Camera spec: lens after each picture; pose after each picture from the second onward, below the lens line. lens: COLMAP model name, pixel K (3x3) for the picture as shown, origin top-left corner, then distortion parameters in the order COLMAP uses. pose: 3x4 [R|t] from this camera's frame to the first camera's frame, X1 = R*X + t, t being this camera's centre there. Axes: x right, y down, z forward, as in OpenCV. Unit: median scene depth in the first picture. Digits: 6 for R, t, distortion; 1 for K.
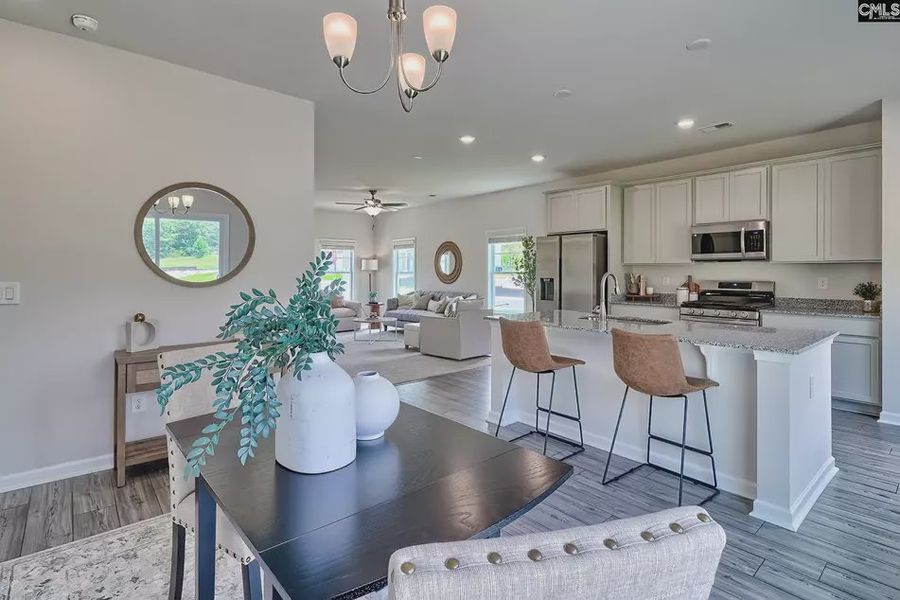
lens RADIAL K [[441.8, 0, 459.3], [0, 441.8, 275.9], [0, 0, 1]] dist [0.001764, 0.000479]
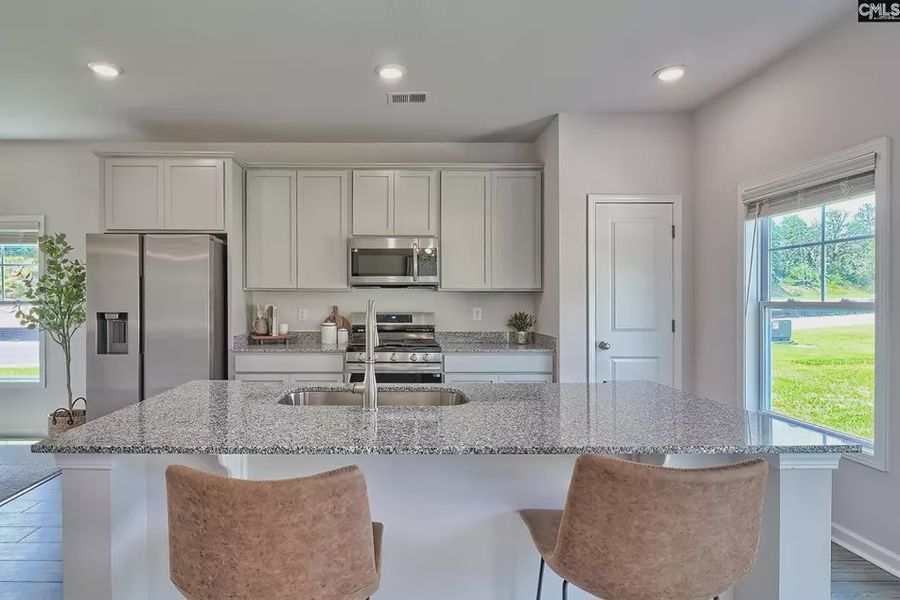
lens RADIAL K [[482.0, 0, 395.6], [0, 482.0, 301.5], [0, 0, 1]] dist [0.000399, 0.001028]
pose [[0.655697, 0.003706, 0.755015, -0.015222], [0.006265, 0.999927, -0.010349, 0.000251], [-0.754998, 0.011516, 0.655626, 0.387293]]
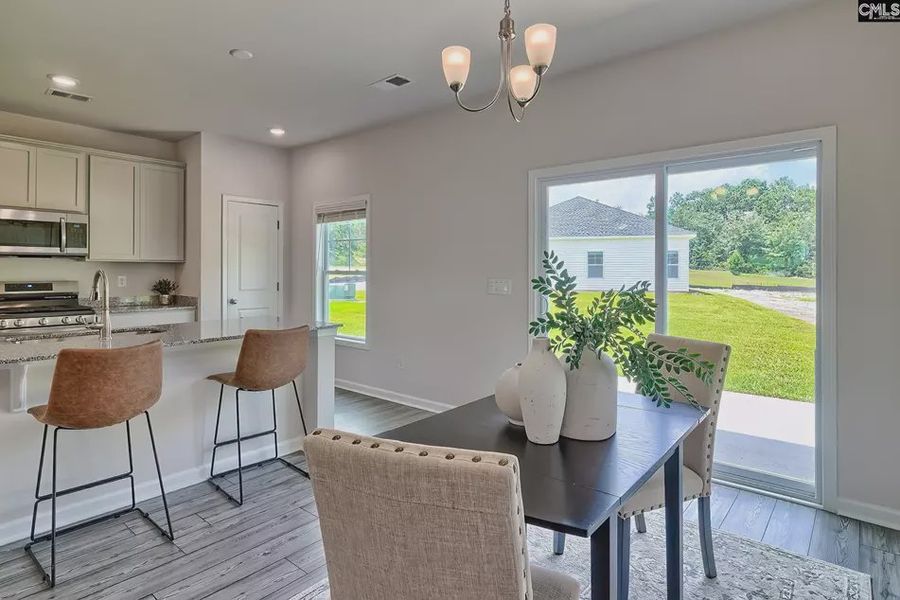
lens RADIAL K [[488.7, 0, 451.4], [0, 488.7, 266.5], [0, 0, 1]] dist [-0.001227, -0.000556]
pose [[-0.150847, 0.010162, 0.988505, -0.330309], [0.011310, 0.999899, -0.008553, 0.000282], [-0.988492, 0.009890, -0.150947, 0.329295]]
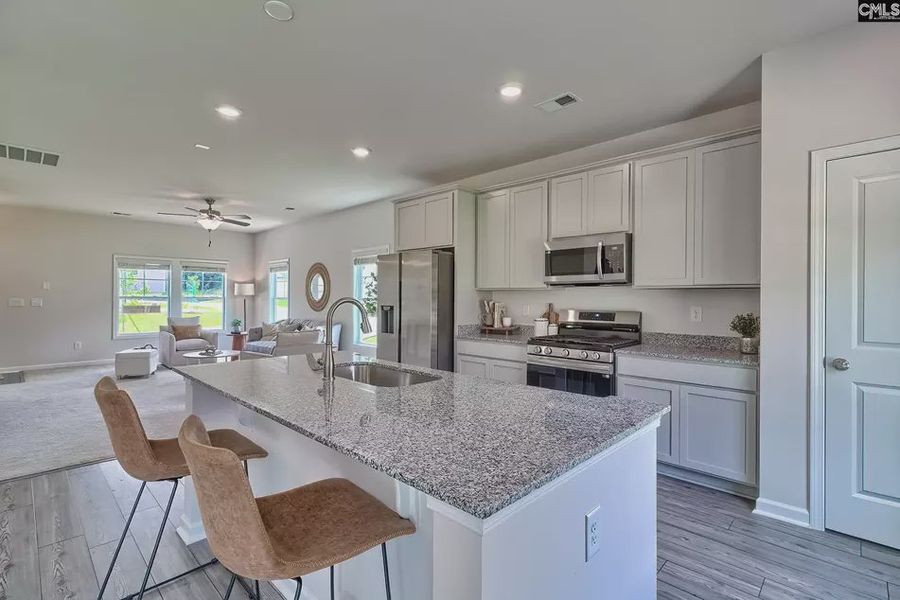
lens RADIAL K [[421.3, 0, 447.6], [0, 421.3, 297.4], [0, 0, 1]] dist [0.000055, 0.000217]
pose [[0.996790, 0.006961, 0.079754, 0.262365], [-0.006002, 0.999907, -0.012264, -0.001281], [-0.079832, 0.011746, 0.996739, 0.238545]]
